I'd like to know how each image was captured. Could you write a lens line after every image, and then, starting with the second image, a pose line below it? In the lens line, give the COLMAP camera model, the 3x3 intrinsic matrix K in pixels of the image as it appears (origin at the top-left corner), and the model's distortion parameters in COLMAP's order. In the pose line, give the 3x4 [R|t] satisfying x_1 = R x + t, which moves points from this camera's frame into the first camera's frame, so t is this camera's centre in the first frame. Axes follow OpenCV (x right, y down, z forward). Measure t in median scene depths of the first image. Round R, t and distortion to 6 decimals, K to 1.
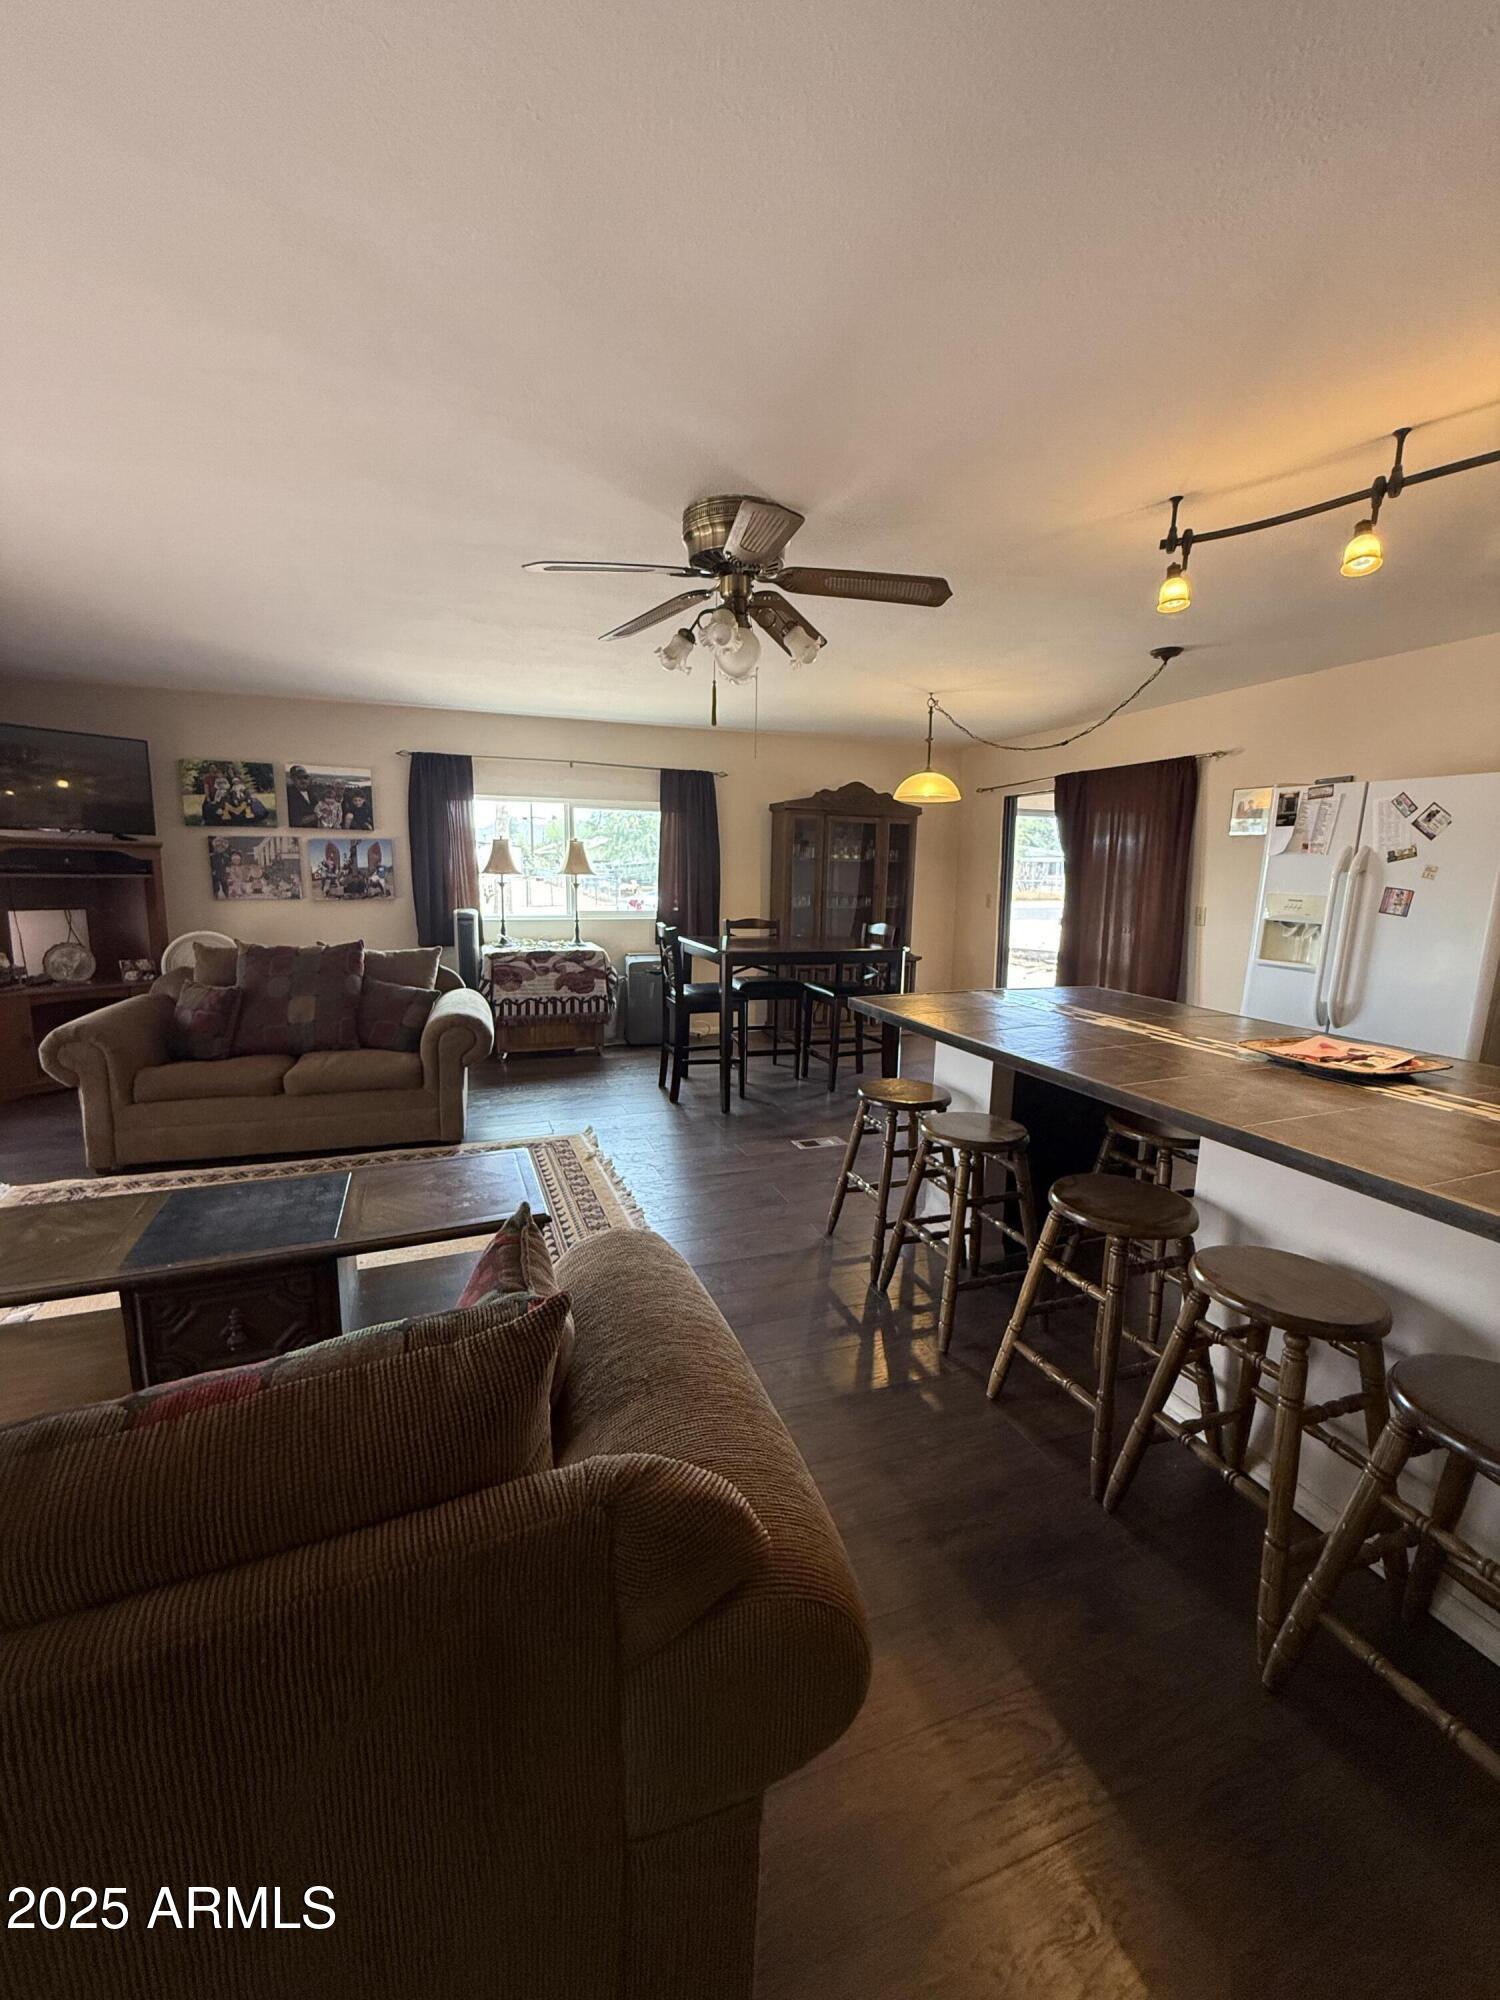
lens RADIAL K [[800.3, 0, 750.4], [0, 800.3, 995.2], [0, 0, 1]] dist [0.000093, 0.000131]
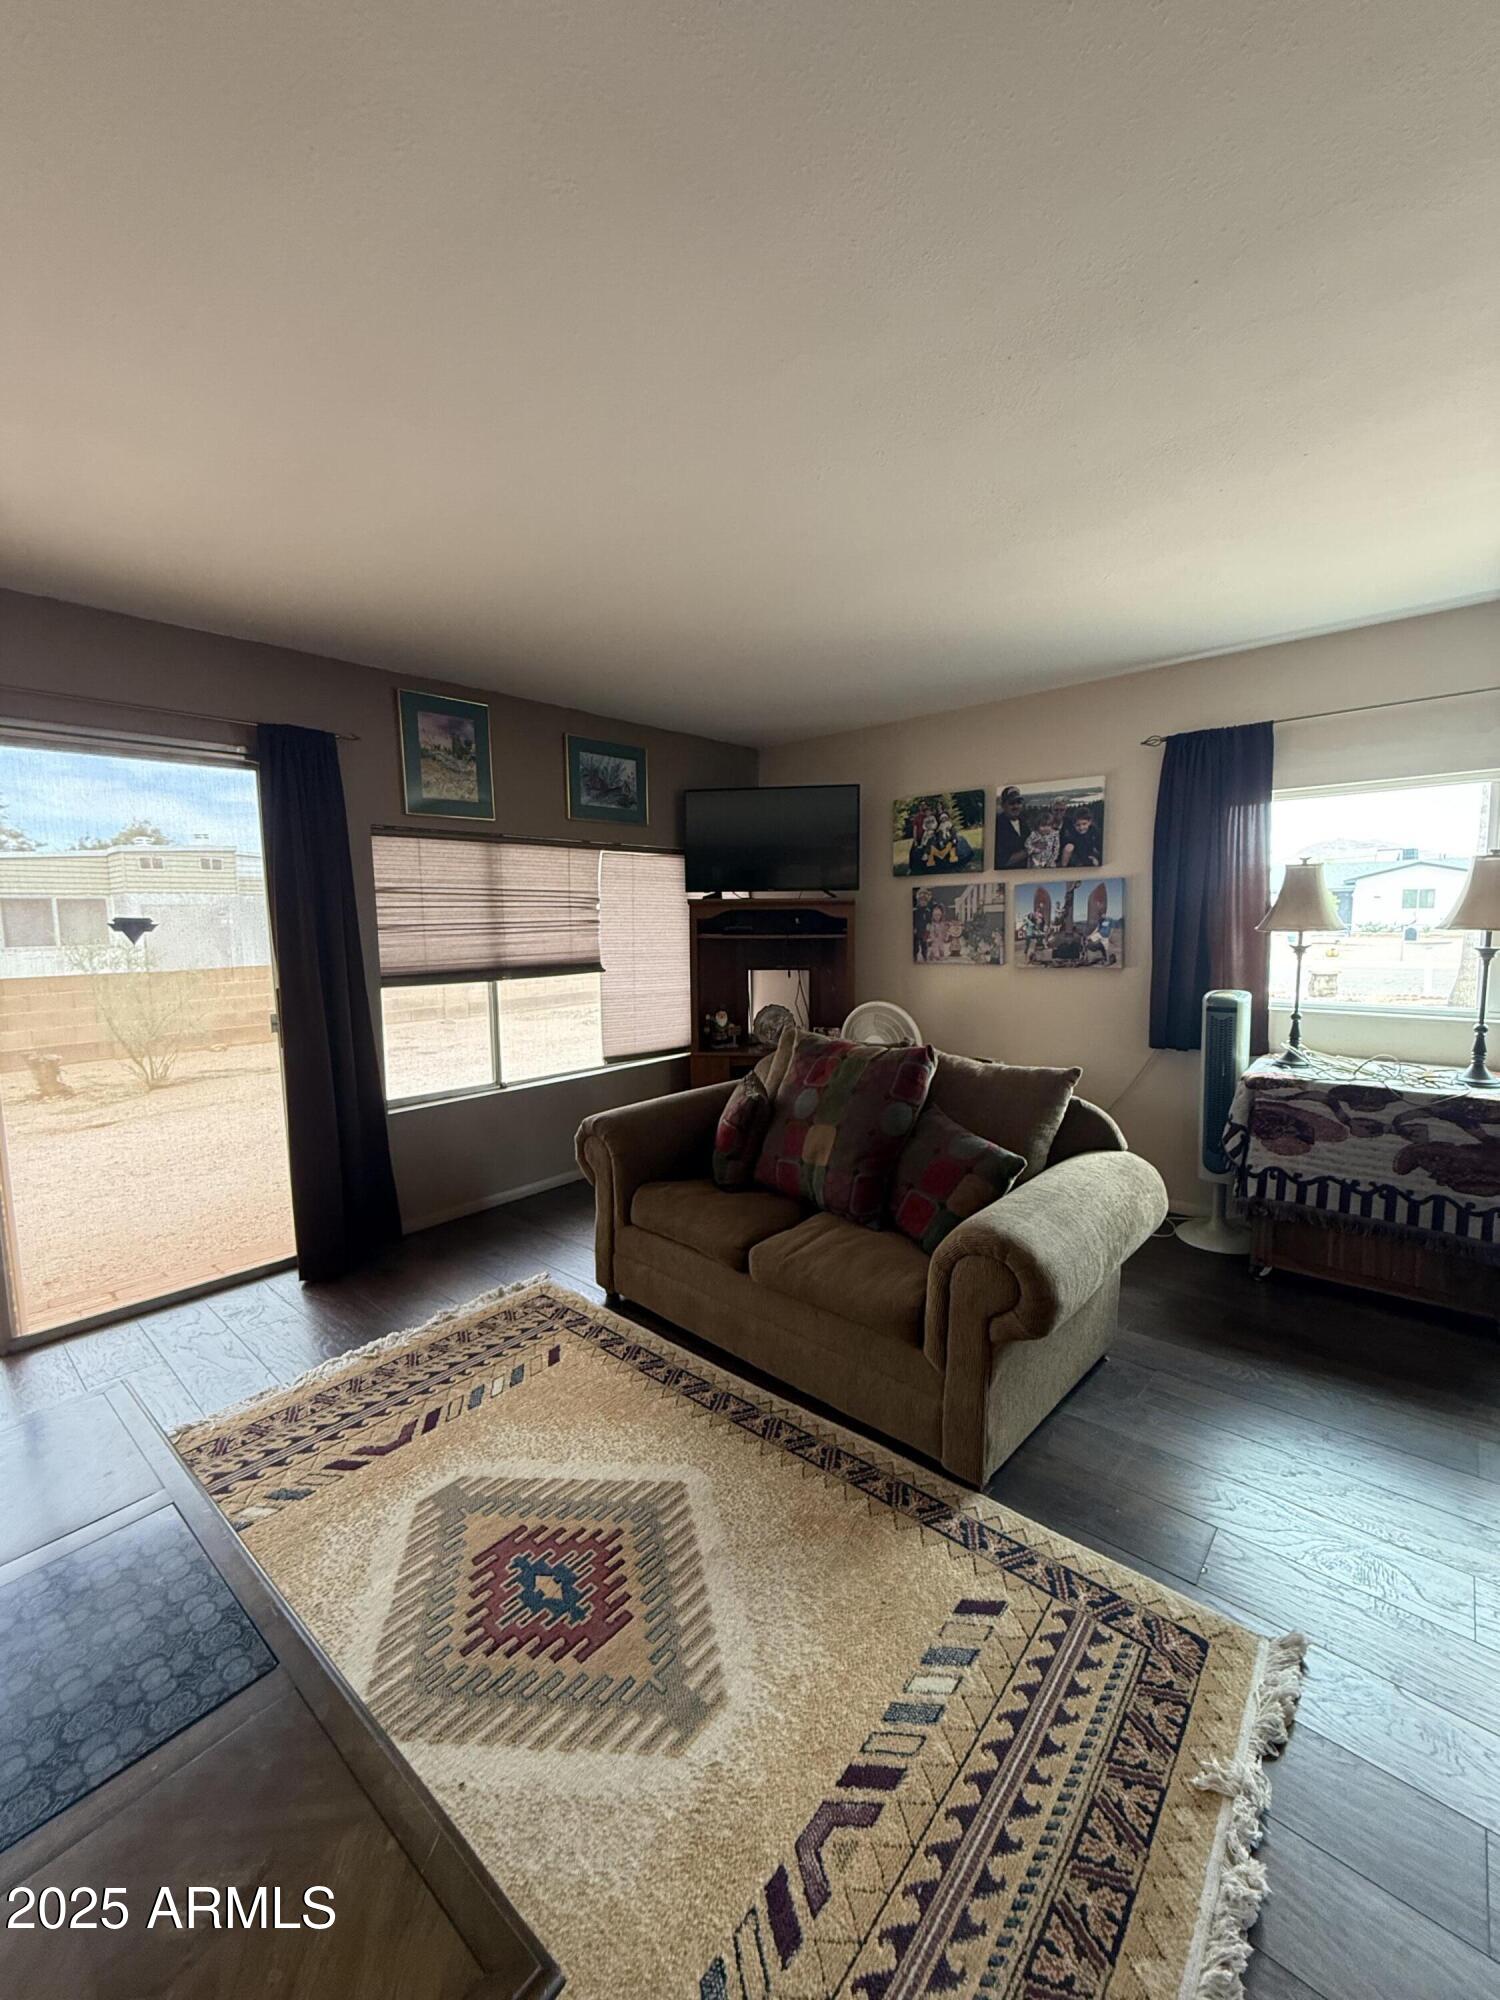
lens RADIAL K [[800.3, 0, 750.4], [0, 800.3, 995.2], [0, 0, 1]] dist [0.000093, 0.000131]
pose [[0.471181, 0.066040, -0.879561, -0.015420], [-0.115971, 0.993175, 0.012445, -0.080130], [0.874379, 0.096139, 0.475624, 0.478364]]
